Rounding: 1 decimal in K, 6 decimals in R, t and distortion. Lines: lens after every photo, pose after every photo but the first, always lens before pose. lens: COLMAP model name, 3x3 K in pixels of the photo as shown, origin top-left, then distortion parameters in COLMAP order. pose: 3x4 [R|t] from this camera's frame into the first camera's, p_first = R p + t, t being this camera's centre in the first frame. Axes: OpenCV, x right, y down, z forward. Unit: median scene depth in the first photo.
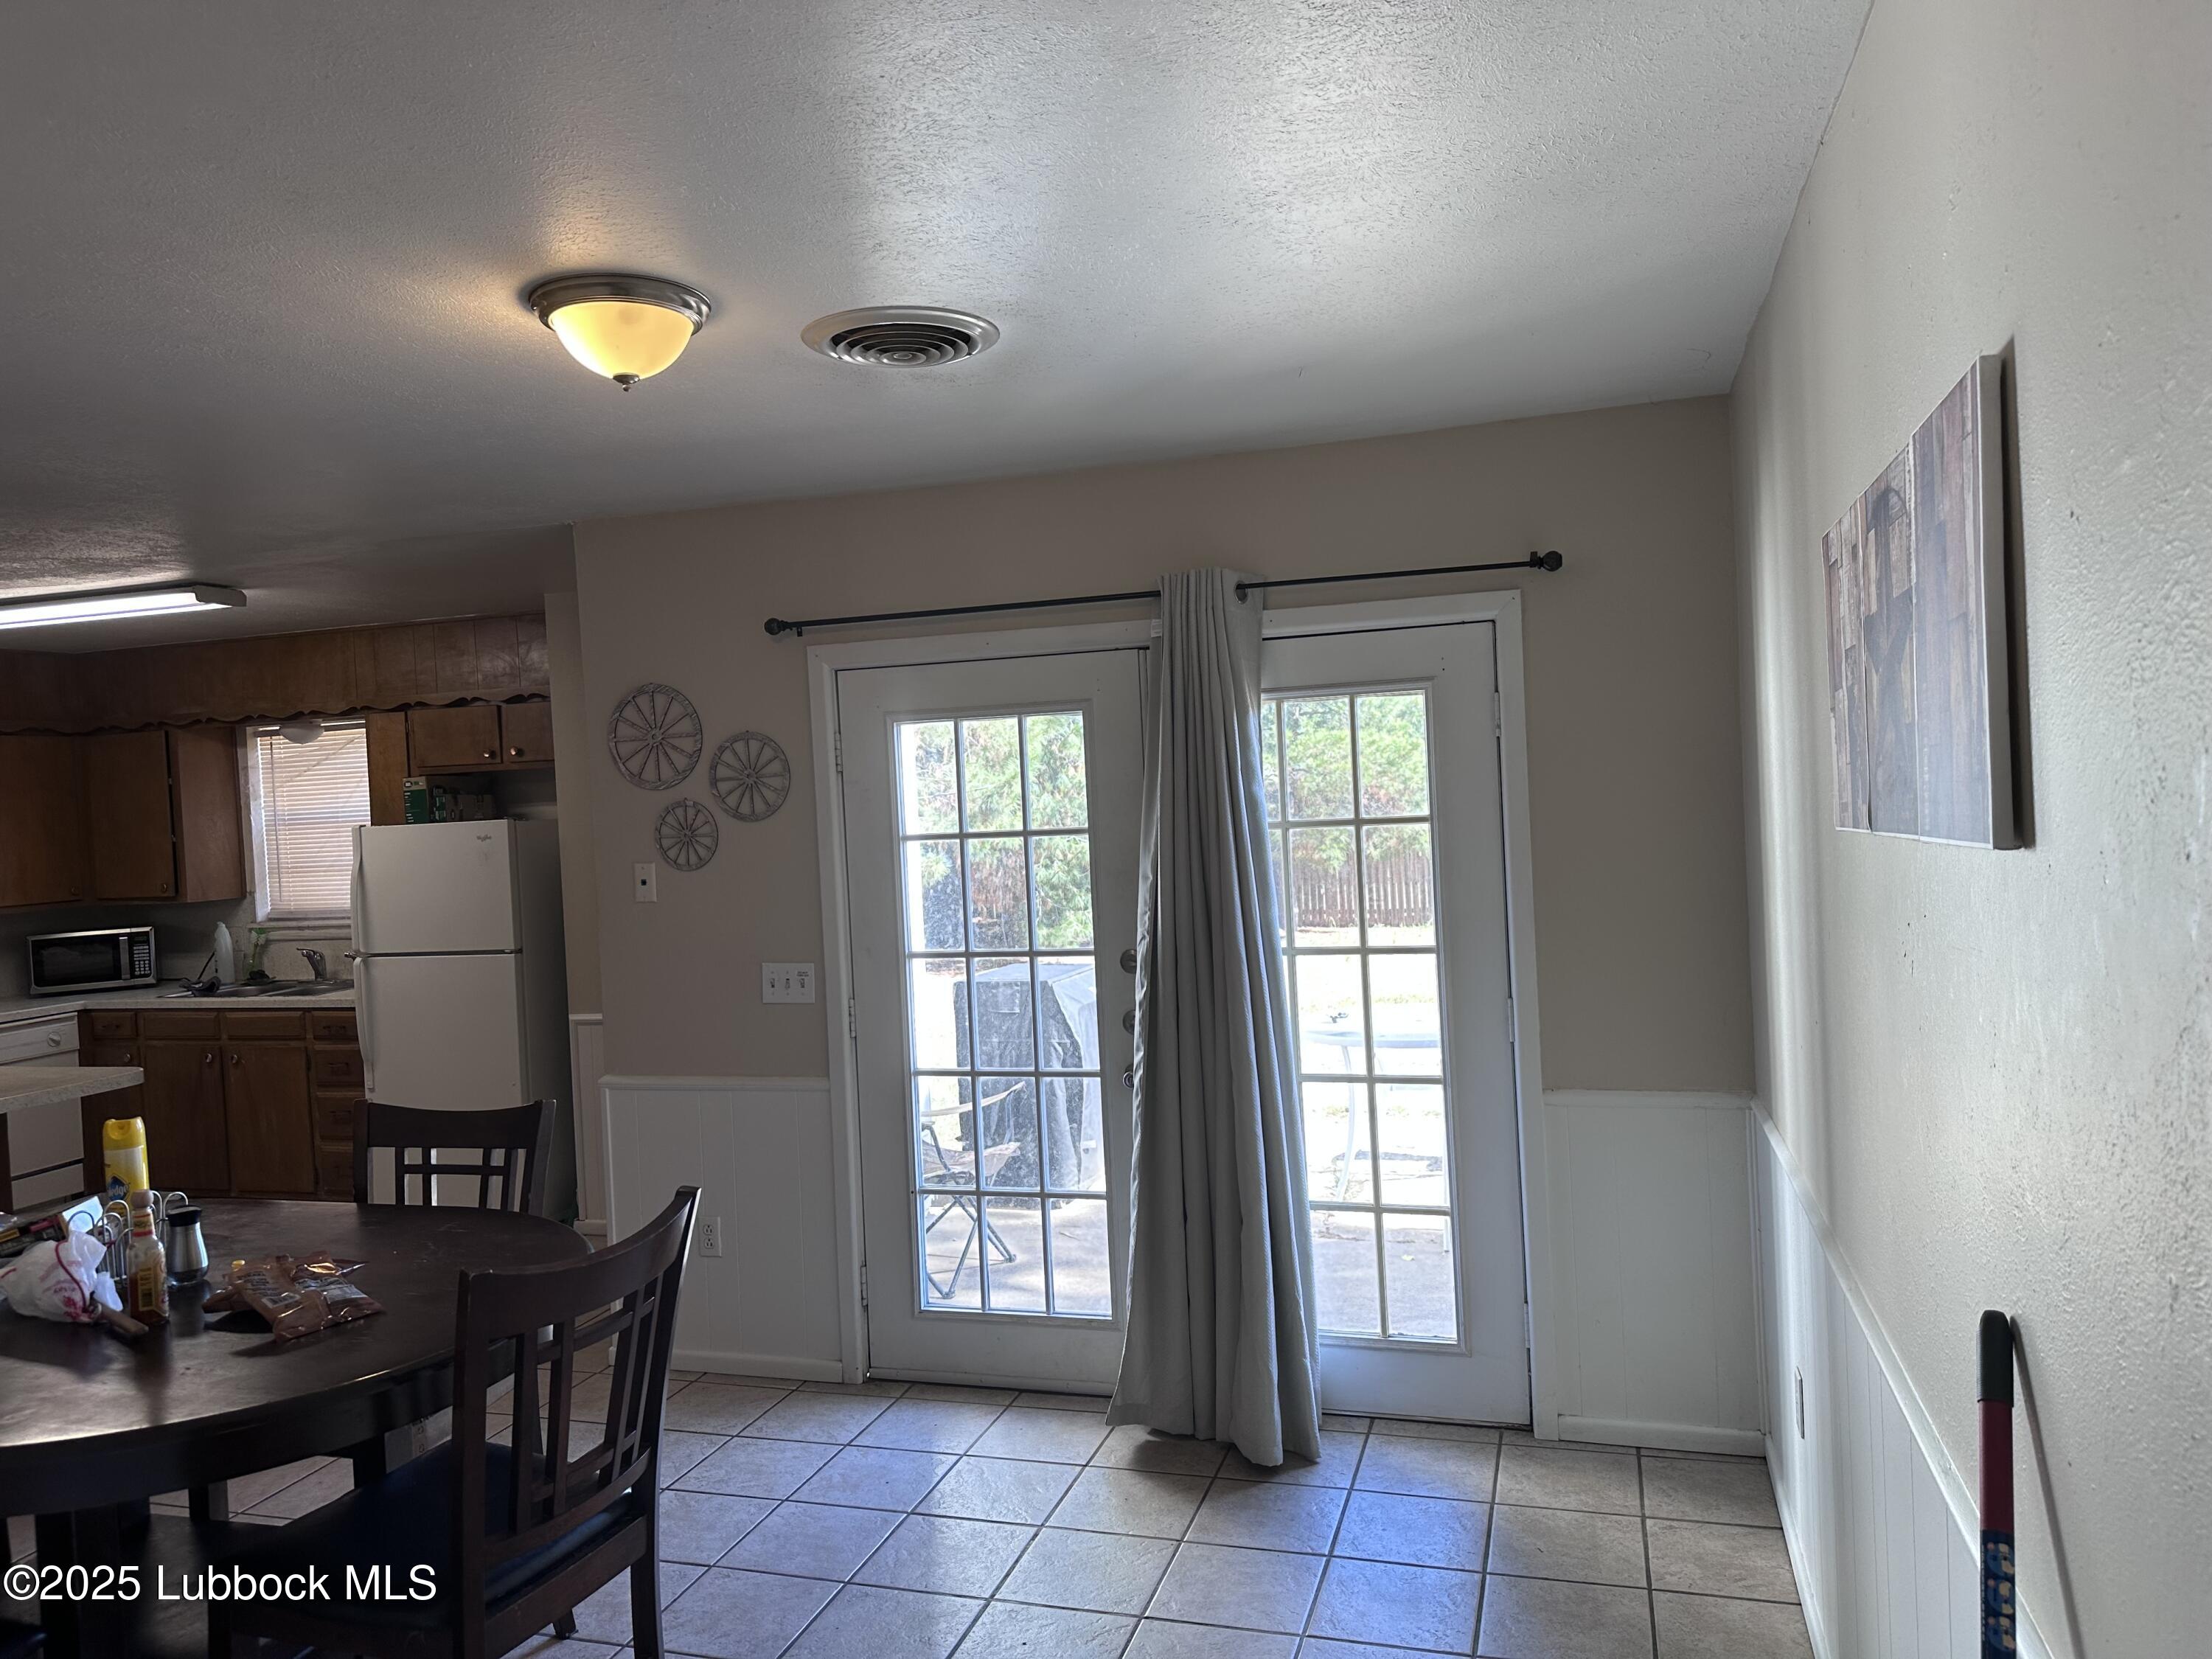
lens RADIAL K [[1554.4, 0, 1102.7], [0, 1554.4, 825.7], [0, 0, 1]] dist [0.030632, -0.042941]
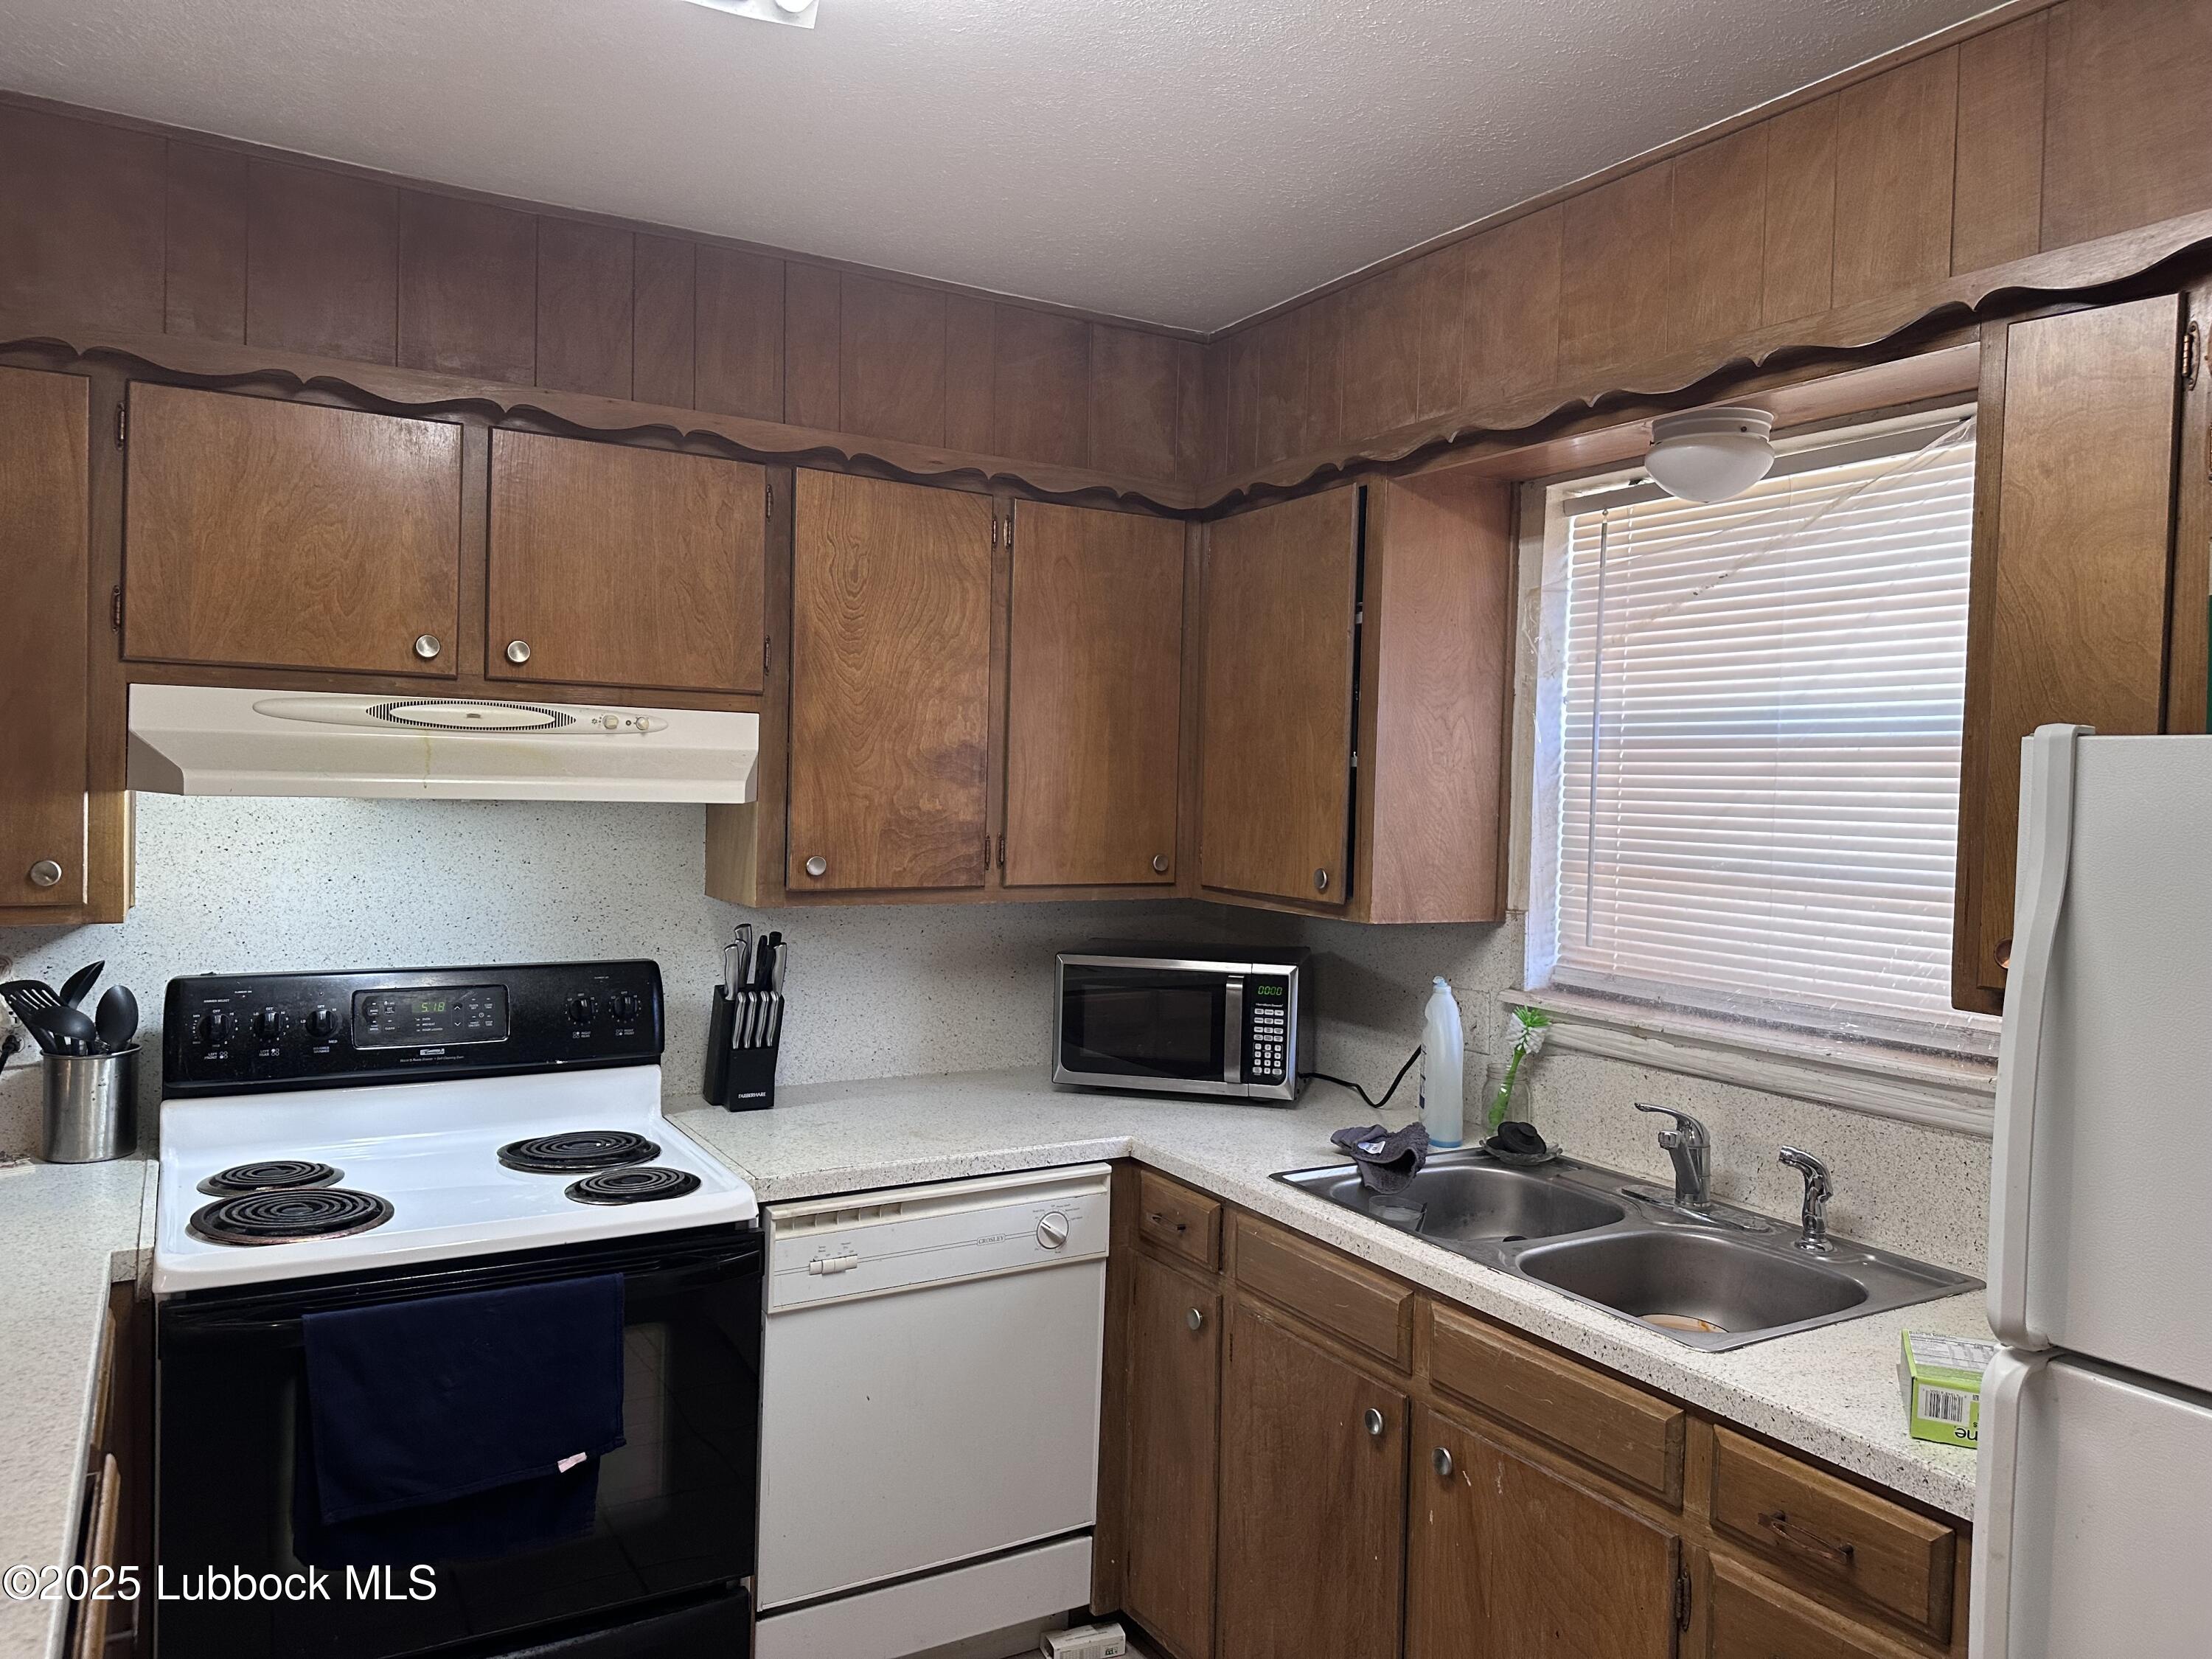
lens RADIAL K [[1538.5, 0, 1119.5], [0, 1538.5, 818.9], [0, 0, 1]] dist [0.180619, -0.353742]
pose [[0.744721, 0.084934, -0.661950, -0.374568], [-0.079932, 0.996080, 0.037879, 0.013116], [0.662572, 0.024702, 0.748590, 0.661762]]
